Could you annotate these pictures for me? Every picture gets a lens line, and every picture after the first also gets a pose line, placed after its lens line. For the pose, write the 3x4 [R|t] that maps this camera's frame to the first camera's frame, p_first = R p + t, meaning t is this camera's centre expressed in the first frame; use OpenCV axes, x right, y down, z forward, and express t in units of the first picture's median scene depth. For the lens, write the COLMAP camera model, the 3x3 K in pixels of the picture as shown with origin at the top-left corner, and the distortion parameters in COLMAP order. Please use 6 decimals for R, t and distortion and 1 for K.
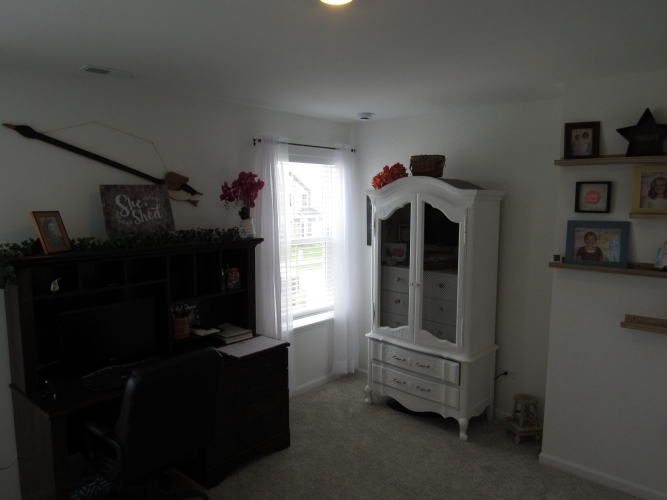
lens RADIAL K [[479.7, 0, 333.5], [0, 479.7, 250.0], [0, 0, 1]] dist [-0.007506, -0.003434]
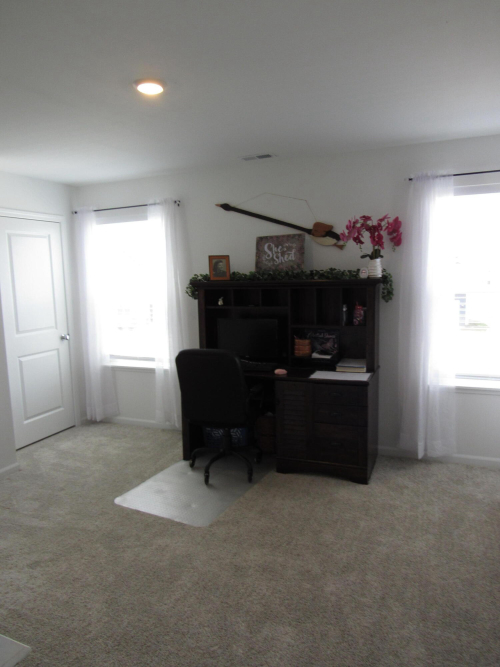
lens RADIAL K [[479.7, 0, 250.0], [0, 479.7, 333.5], [0, 0, 1]] dist [-0.007506, -0.003434]
pose [[0.335315, 0.110179, -0.935641, 0.828873], [-0.075763, 0.993075, 0.089790, 0.023621], [0.939055, 0.040779, 0.341340, 0.459382]]
